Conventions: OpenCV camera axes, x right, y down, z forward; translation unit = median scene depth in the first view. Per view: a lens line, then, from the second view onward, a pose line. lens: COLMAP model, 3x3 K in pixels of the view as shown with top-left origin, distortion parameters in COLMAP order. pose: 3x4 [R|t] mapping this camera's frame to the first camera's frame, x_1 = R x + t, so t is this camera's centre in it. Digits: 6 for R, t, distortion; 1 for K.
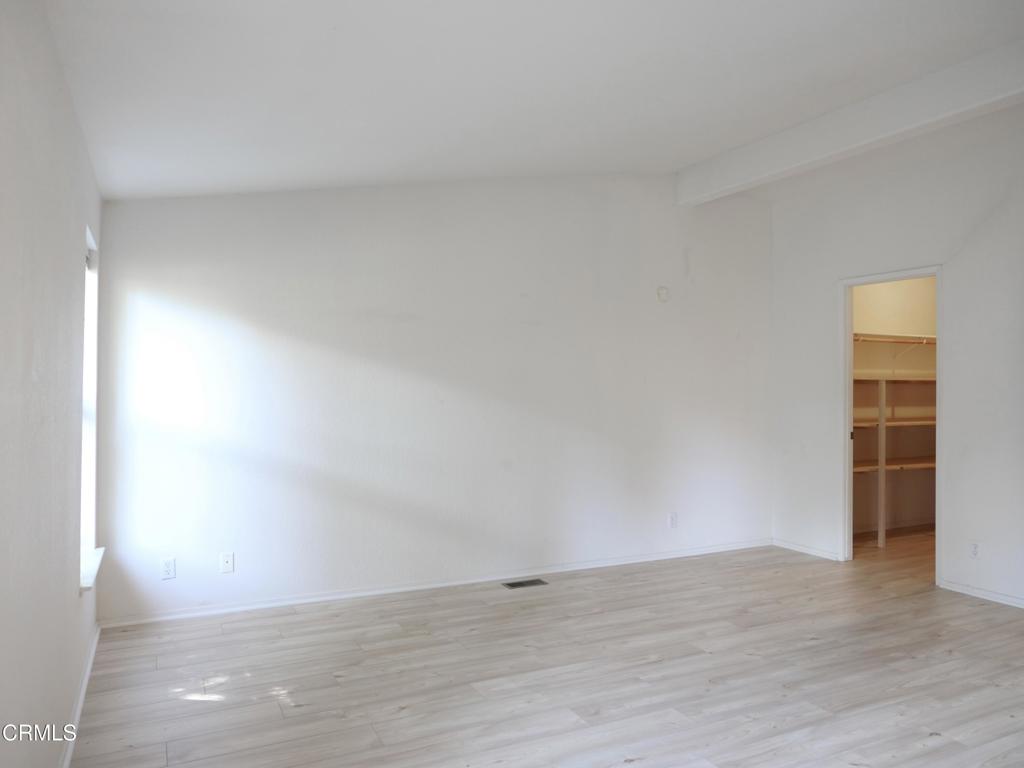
lens RADIAL K [[745.4, 0, 512.0], [0, 745.4, 384.0], [0, 0, 1]] dist [-0.008054, 0.000169]
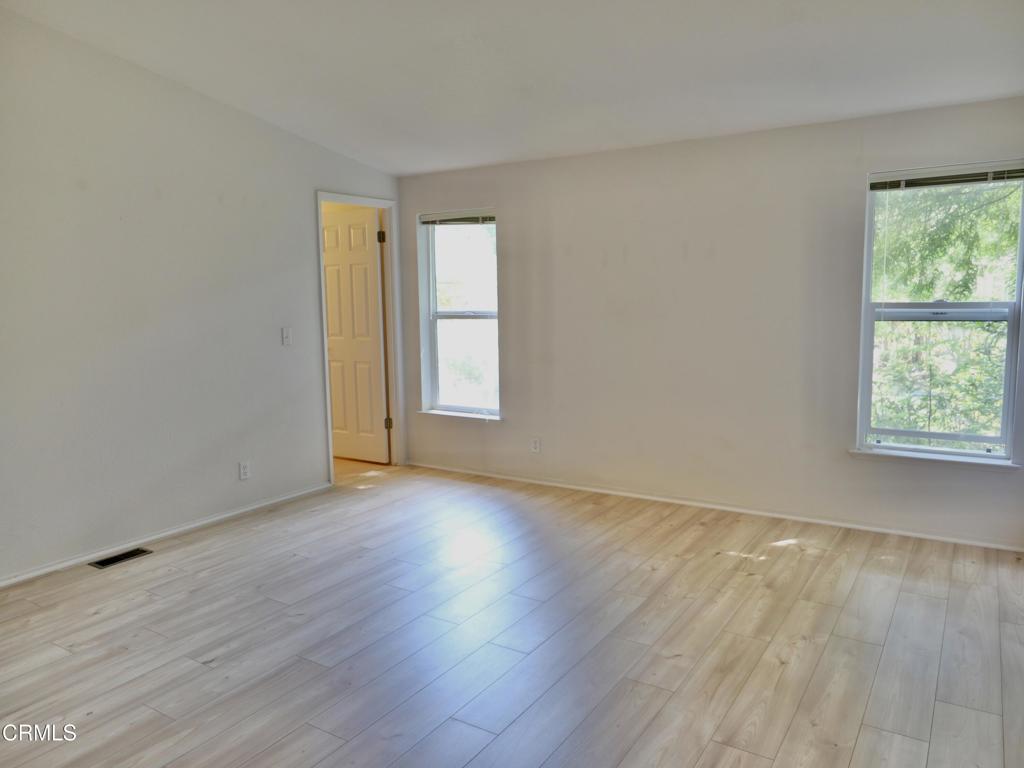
lens RADIAL K [[745.4, 0, 512.0], [0, 745.4, 384.0], [0, 0, 1]] dist [-0.008054, 0.000169]
pose [[-0.861863, 0.072676, -0.501907, 0.510298], [0.015562, 0.993002, 0.117064, -0.010731], [0.506902, 0.093083, -0.856963, 1.500806]]
